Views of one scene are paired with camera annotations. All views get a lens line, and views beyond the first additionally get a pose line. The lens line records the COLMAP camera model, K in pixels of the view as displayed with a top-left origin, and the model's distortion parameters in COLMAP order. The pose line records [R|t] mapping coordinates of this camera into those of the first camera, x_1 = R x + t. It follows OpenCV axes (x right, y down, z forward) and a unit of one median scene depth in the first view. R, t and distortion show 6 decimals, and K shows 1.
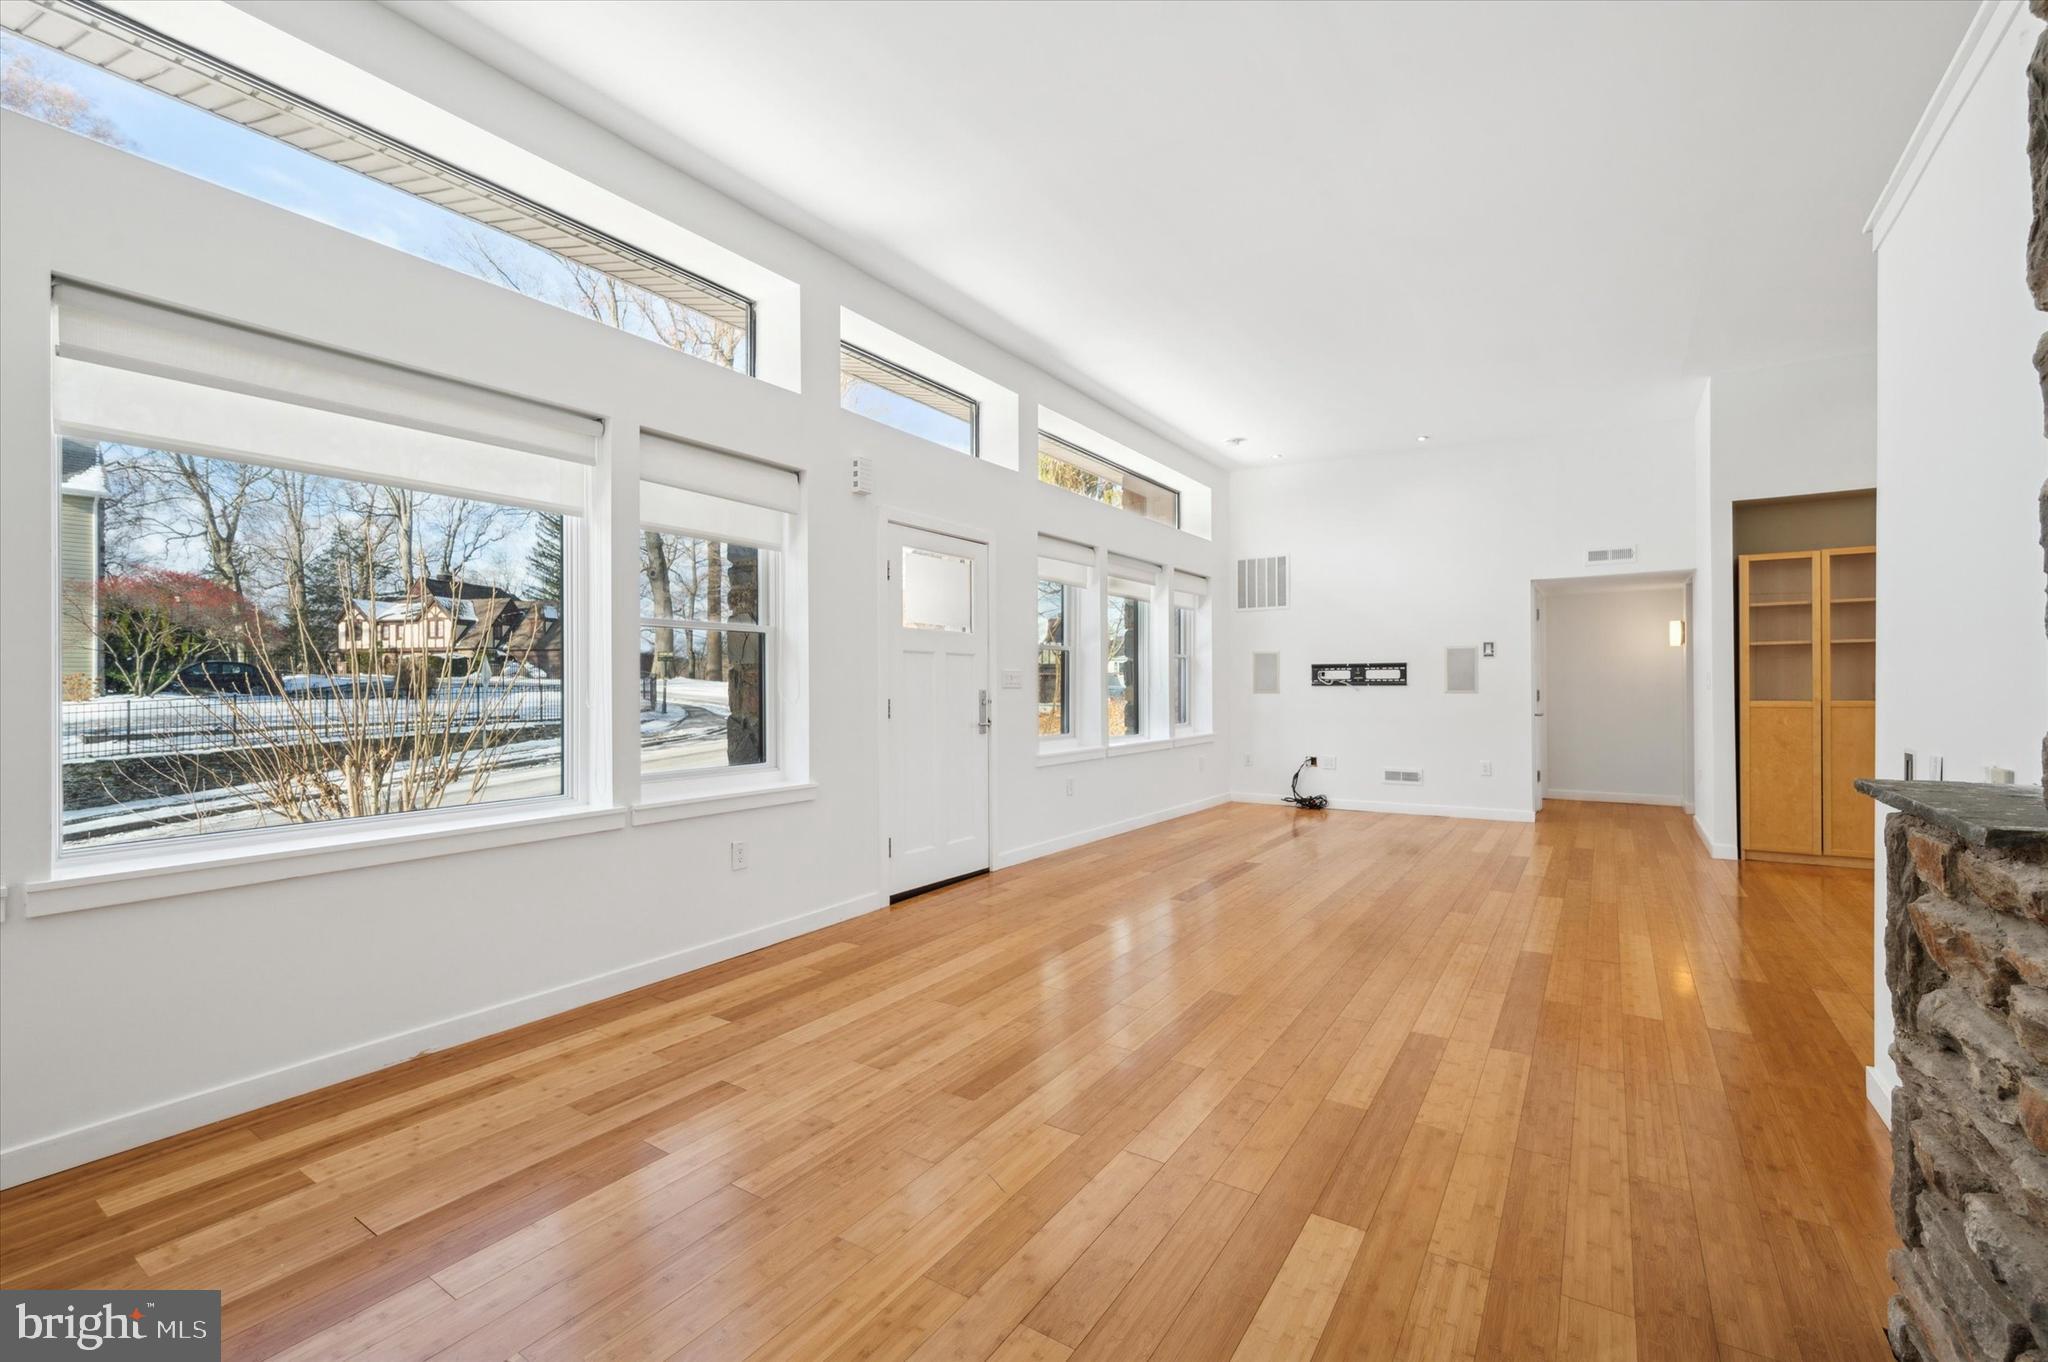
lens RADIAL K [[867.1, 0, 1024.0], [0, 867.1, 681.0], [0, 0, 1]] dist [0.000114, 0.000002]
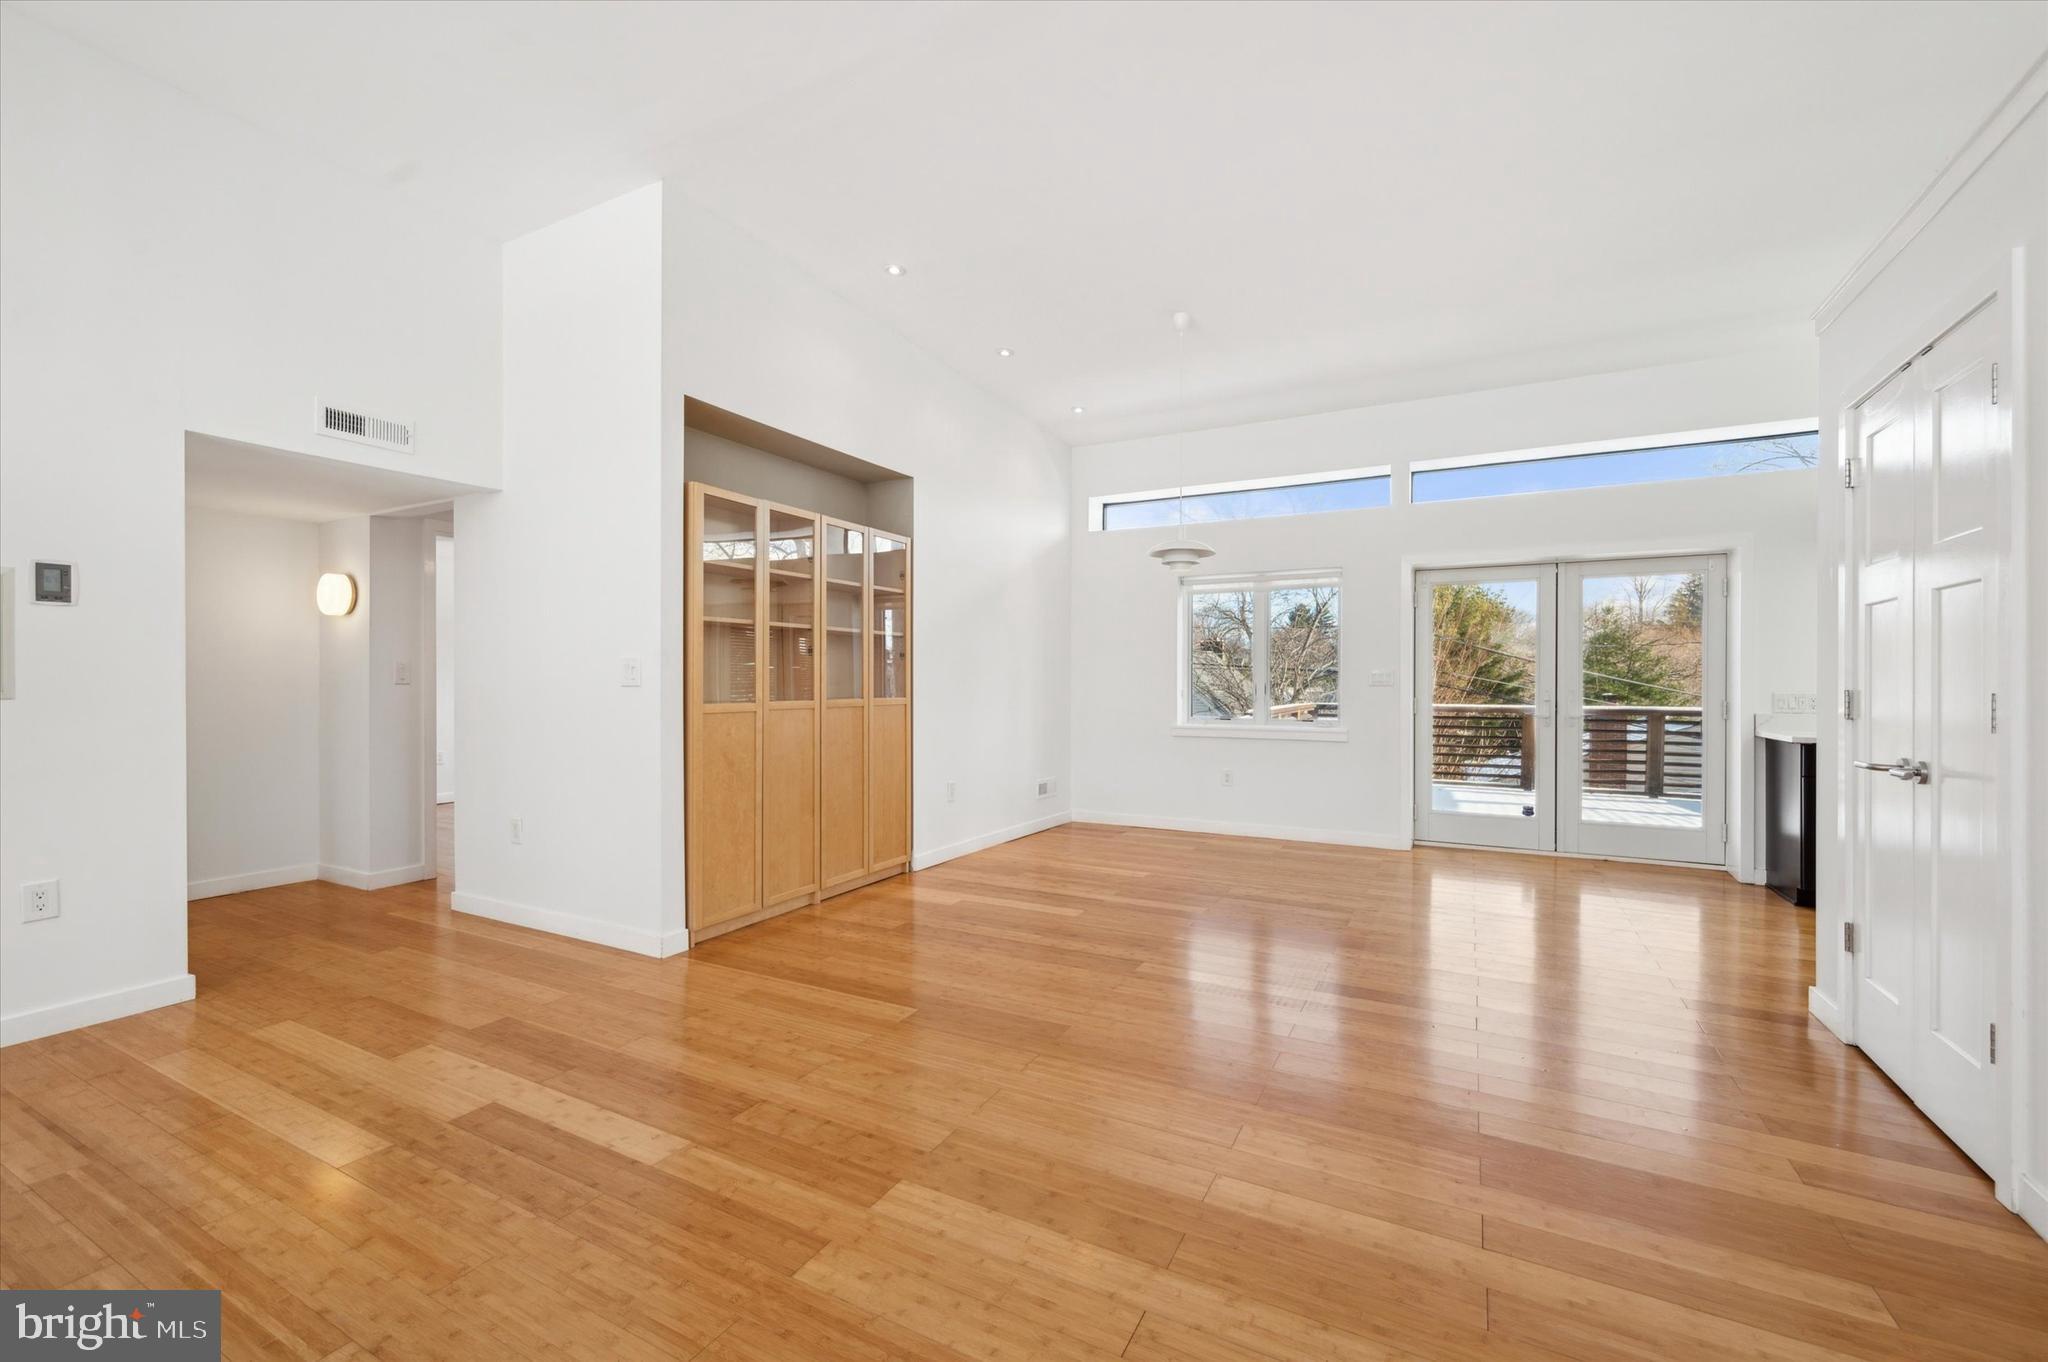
lens RADIAL K [[842.0, 0, 1017.1], [0, 842.0, 684.2], [0, 0, 1]] dist [-0.000769, 0.000039]
pose [[-0.096460, 0.002656, 0.995333, 0.136006], [-0.012429, 0.999915, -0.003873, 0.005132], [-0.995259, -0.012745, -0.096418, 0.651456]]
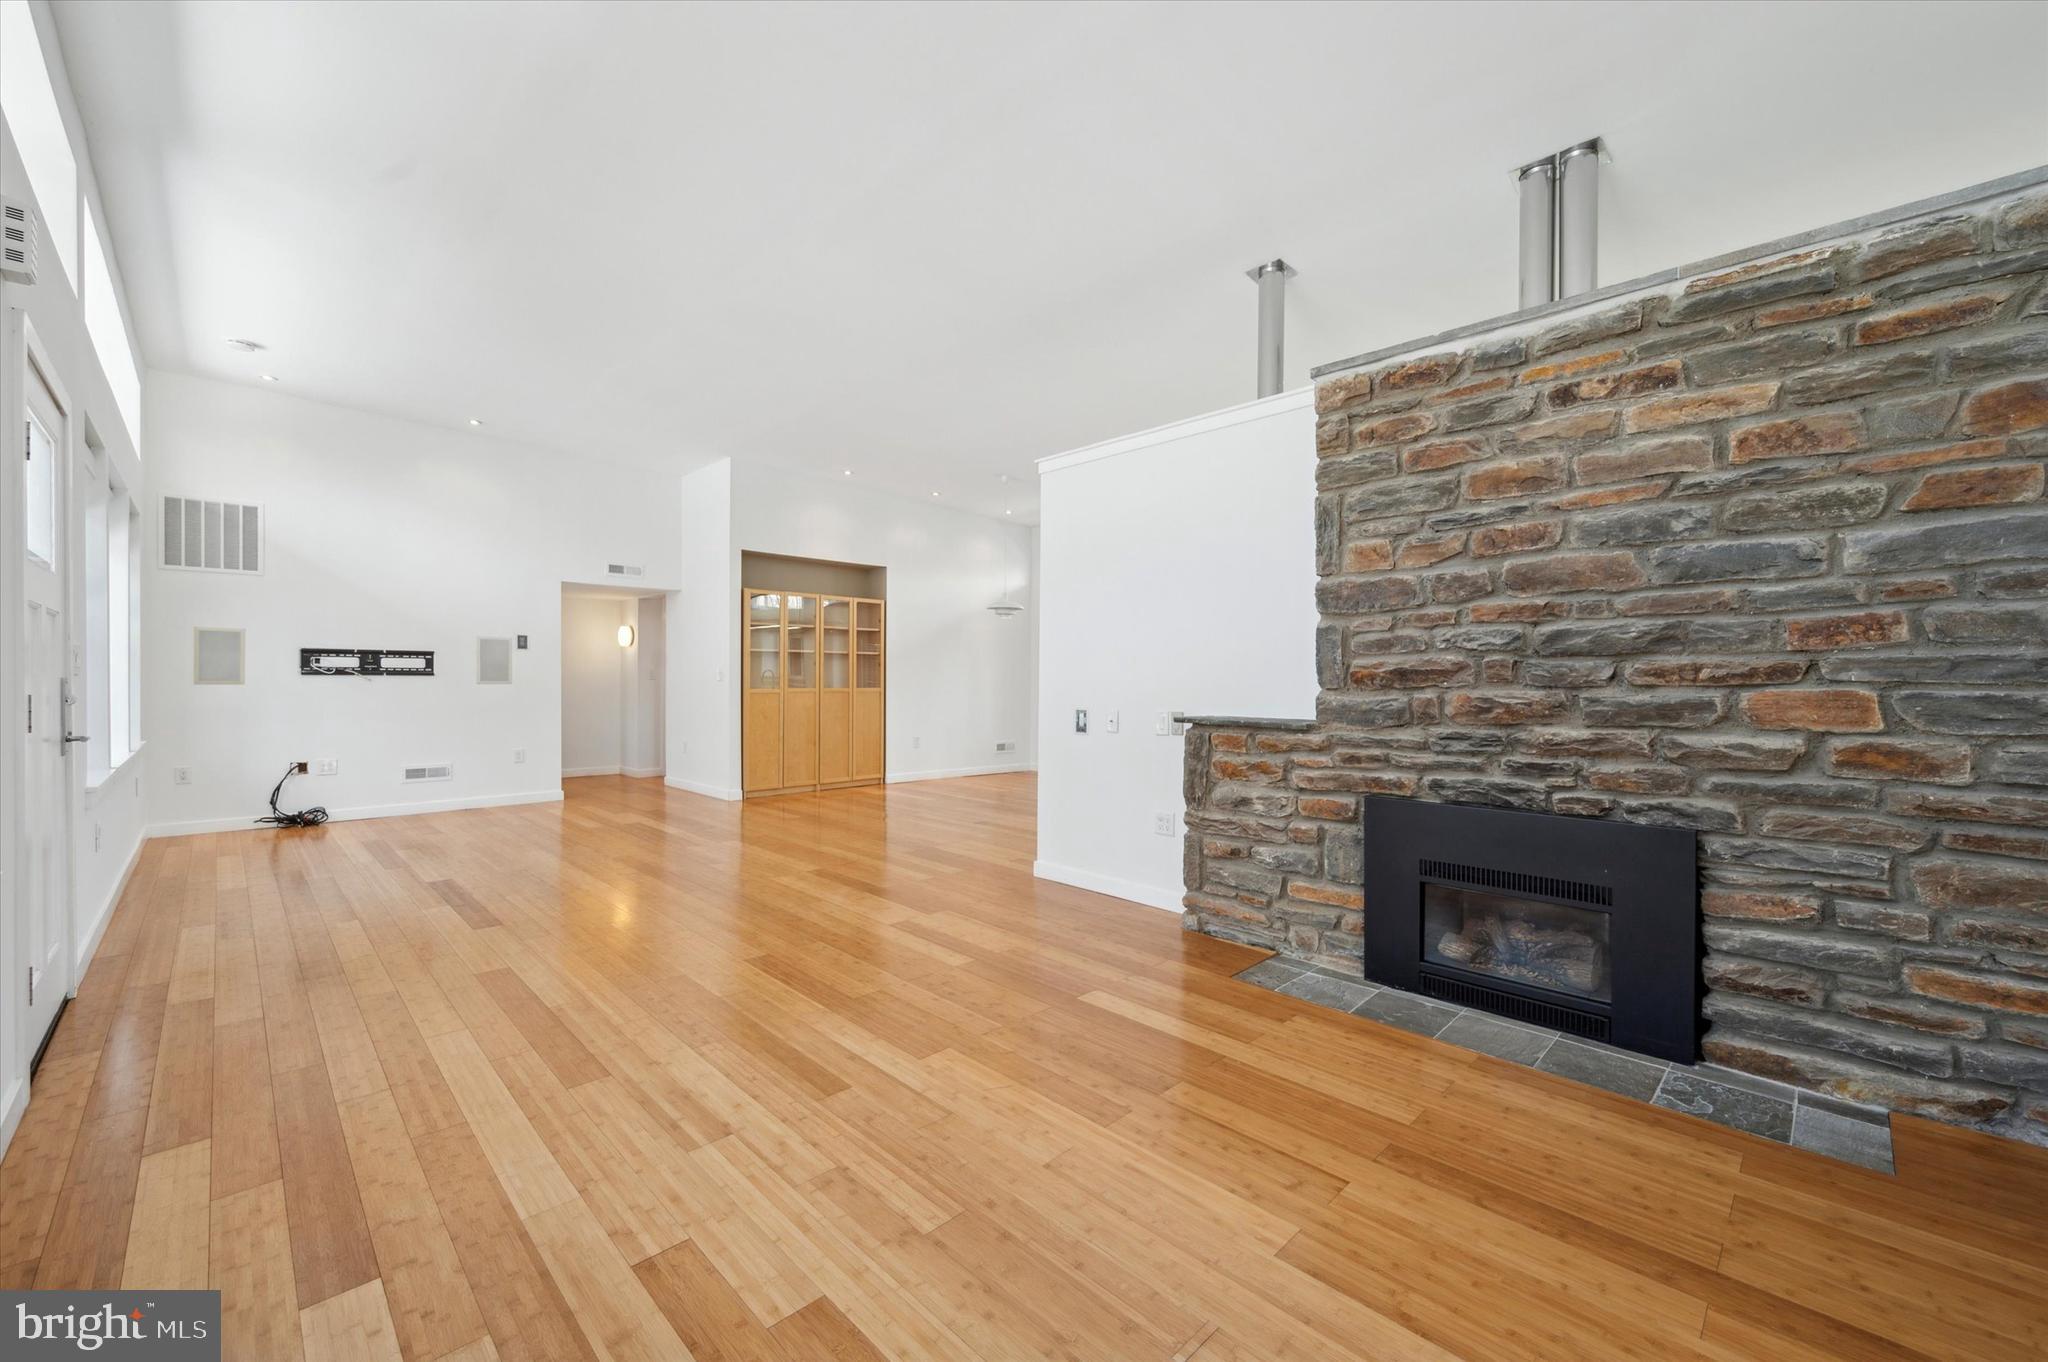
lens RADIAL K [[816.3, 0, 1029.4], [0, 816.3, 681.5], [0, 0, 1]] dist [-0.000425, 0.000068]
pose [[0.196951, 0.003800, 0.980406, -0.329482], [-0.014250, 0.999898, -0.001013, 0.003643], [-0.980310, -0.013772, 0.196985, 0.213831]]
